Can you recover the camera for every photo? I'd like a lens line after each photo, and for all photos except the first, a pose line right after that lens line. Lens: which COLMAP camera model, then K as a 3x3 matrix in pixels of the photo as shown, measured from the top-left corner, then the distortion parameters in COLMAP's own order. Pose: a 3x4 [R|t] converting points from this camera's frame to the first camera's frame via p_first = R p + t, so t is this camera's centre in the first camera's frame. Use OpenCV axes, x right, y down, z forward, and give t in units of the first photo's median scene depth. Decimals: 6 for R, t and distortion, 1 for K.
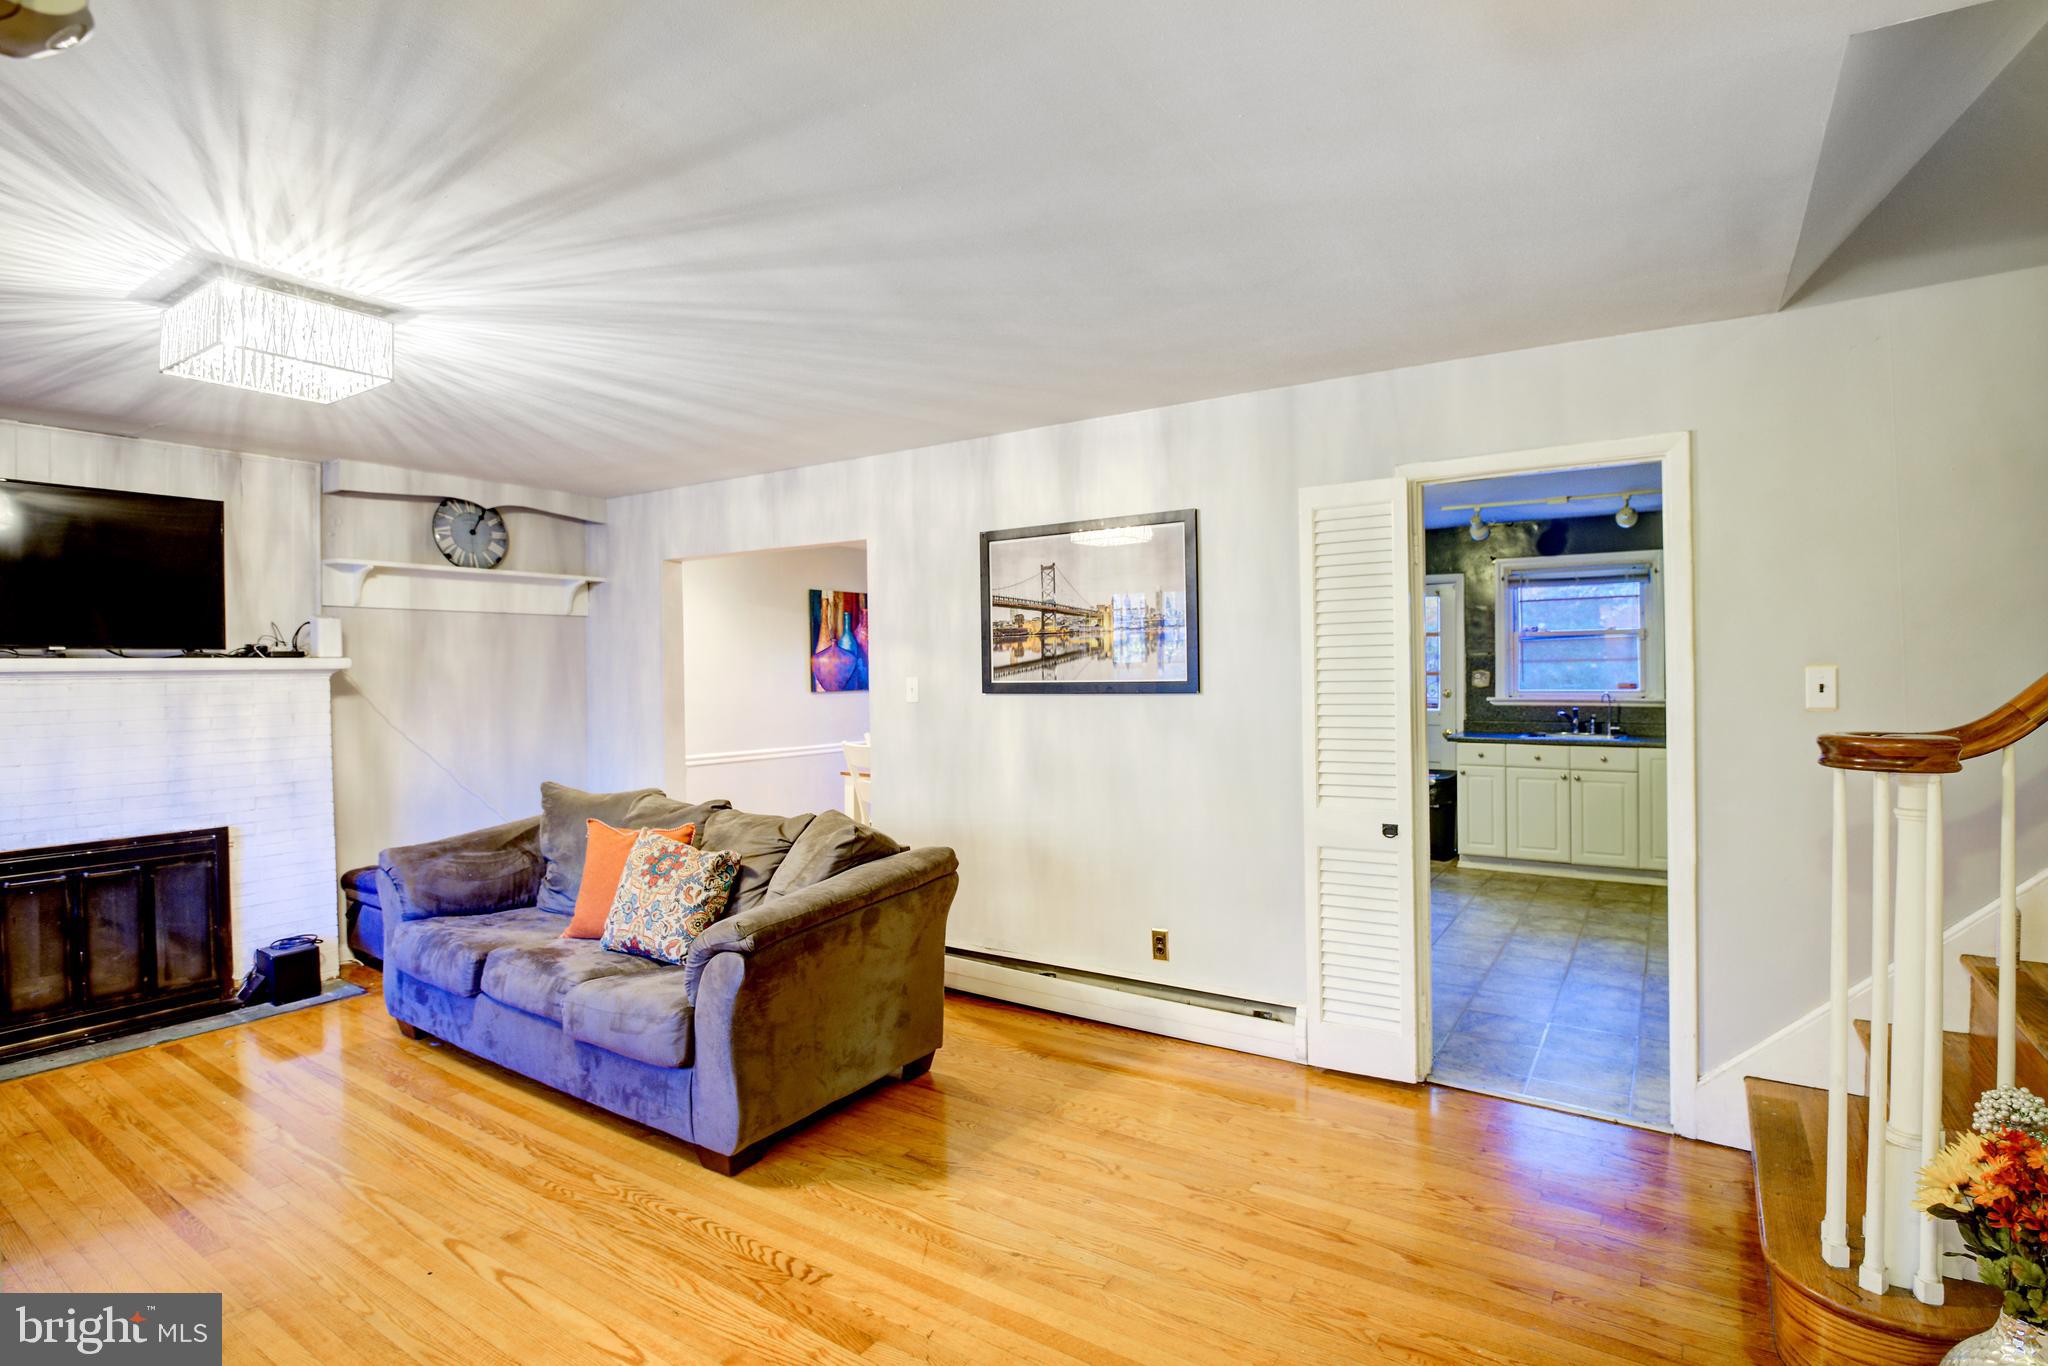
lens RADIAL K [[985.1, 0, 1021.4], [0, 985.1, 676.1], [0, 0, 1]] dist [-0.026461, -0.000774]
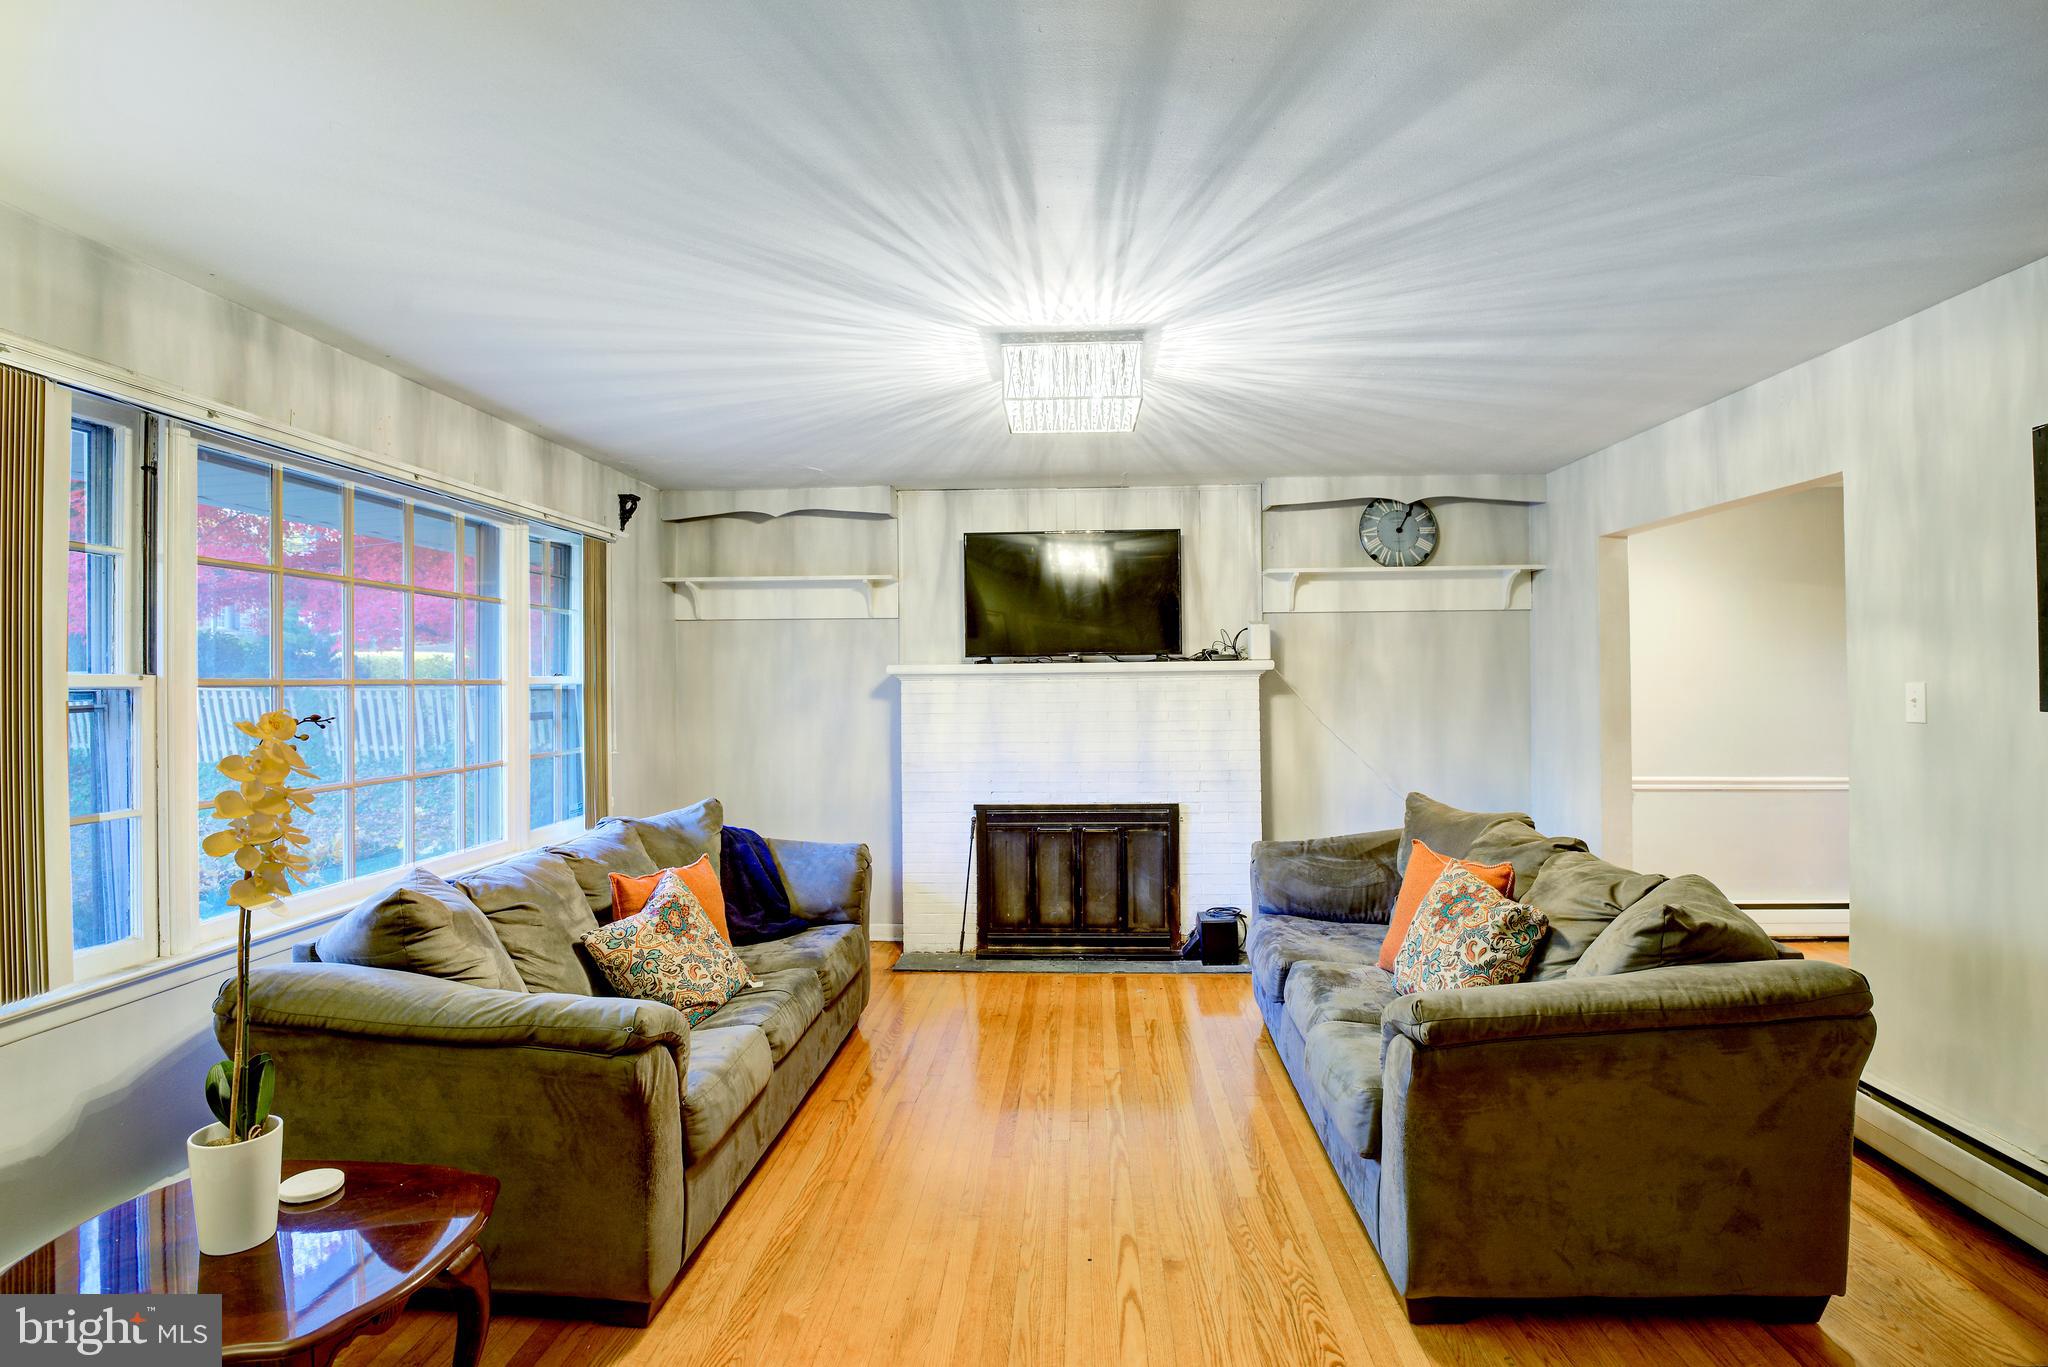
lens RADIAL K [[1006.5, 0, 1034.7], [0, 1006.5, 675.1], [0, 0, 1]] dist [-0.023014, -0.006189]
pose [[0.514750, 0.001823, -0.857338, 0.157830], [-0.001952, 0.999998, 0.000954, -0.002909], [0.857338, 0.001183, 0.514752, 0.236797]]
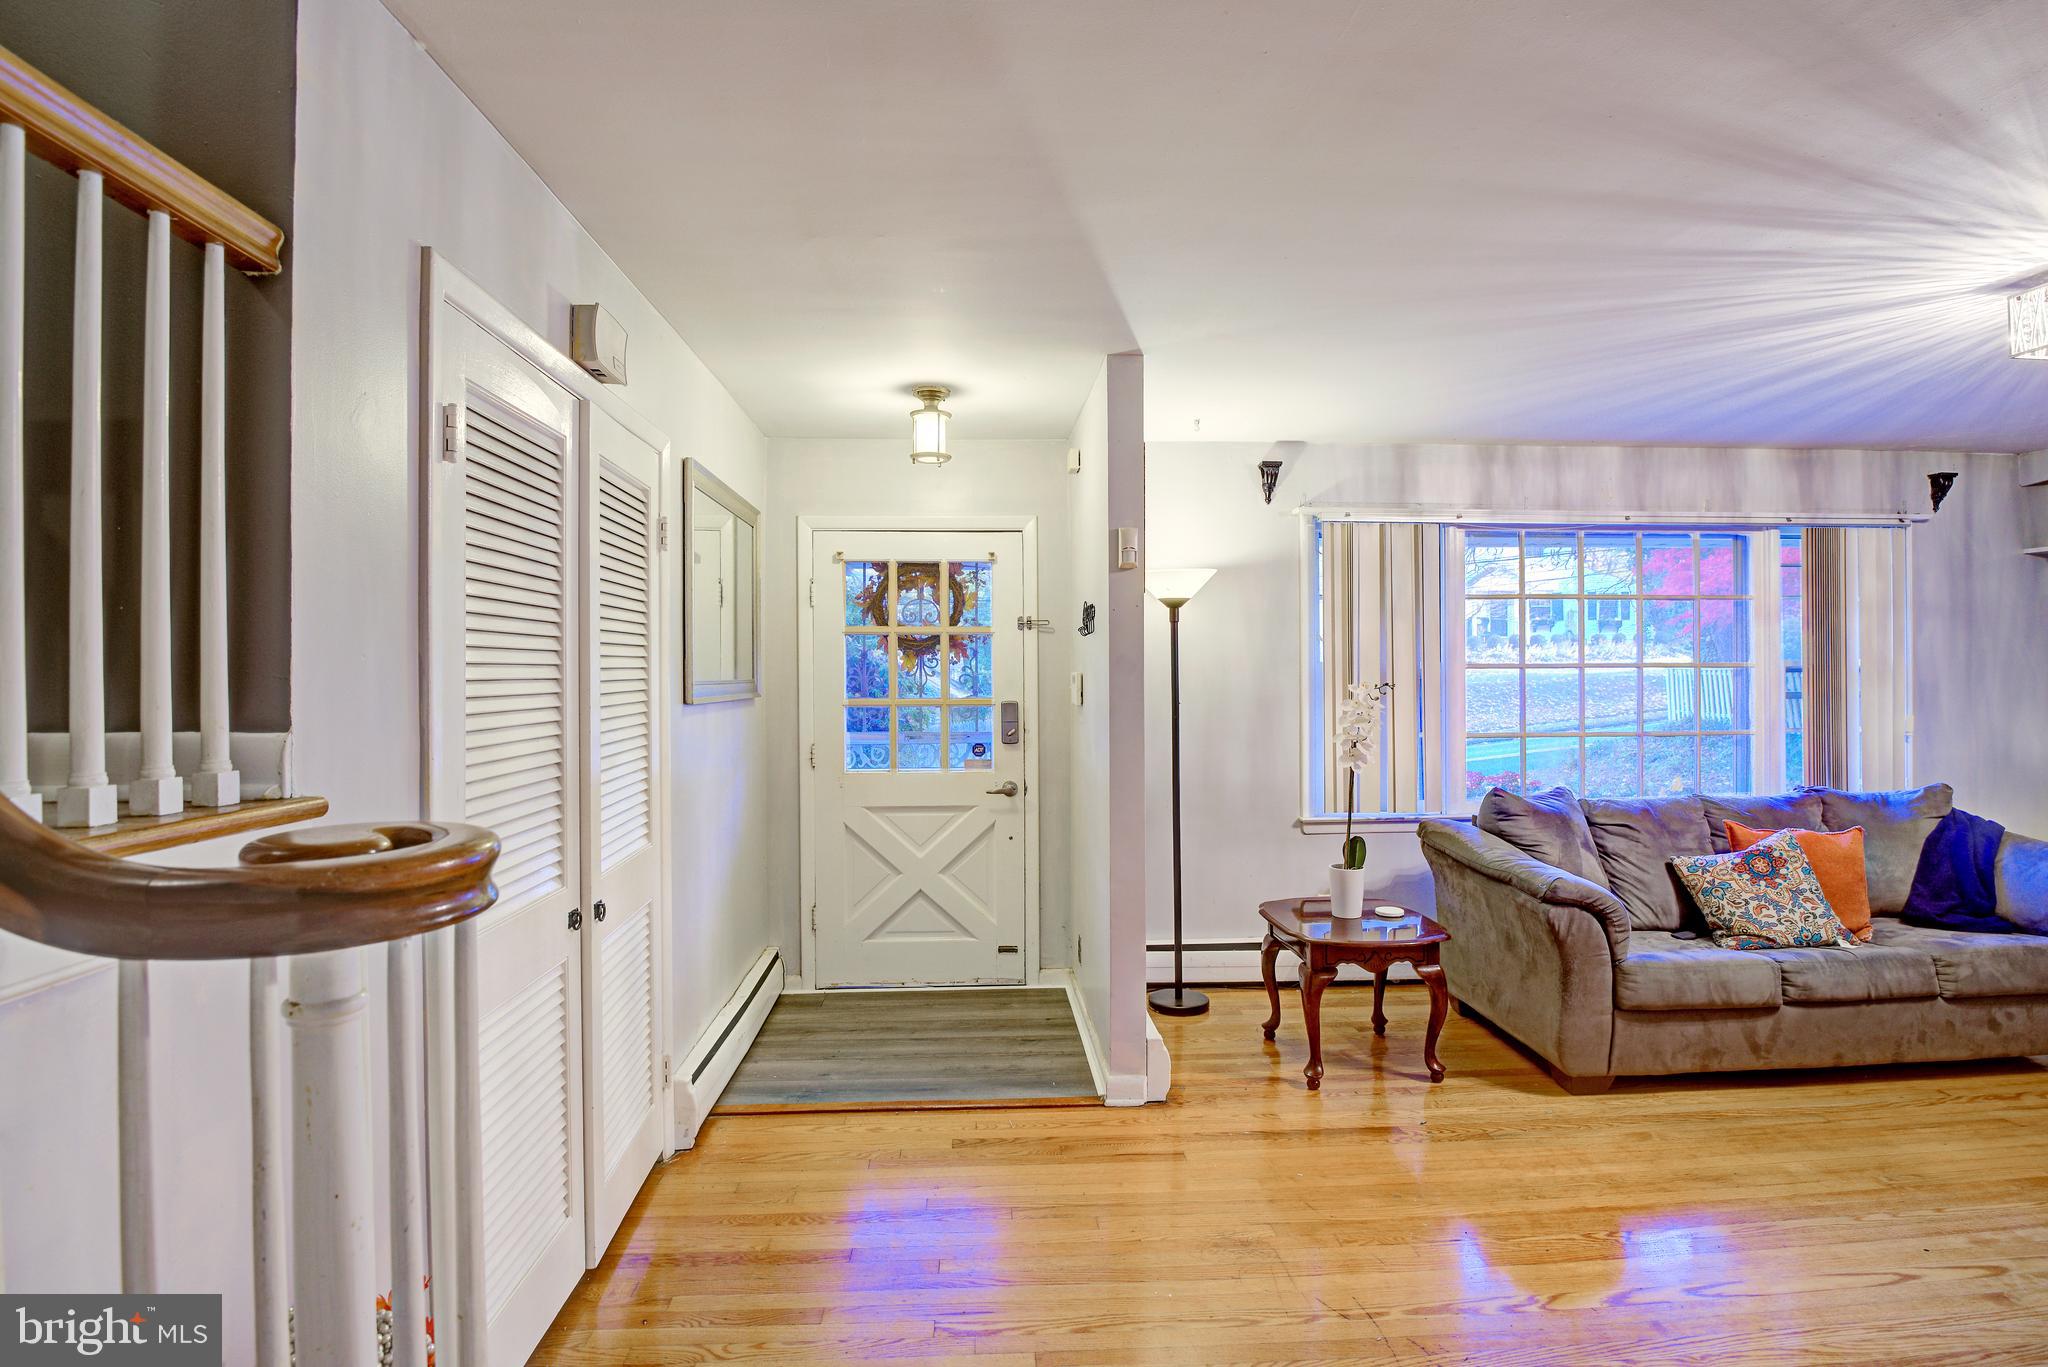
lens RADIAL K [[1006.5, 0, 1034.7], [0, 1006.5, 675.1], [0, 0, 1]] dist [-0.023014, -0.006189]
pose [[-0.792213, 0.016849, -0.610012, 0.441403], [0.011114, 0.999851, 0.013183, -0.007332], [0.610143, 0.003664, -0.792283, 0.728360]]
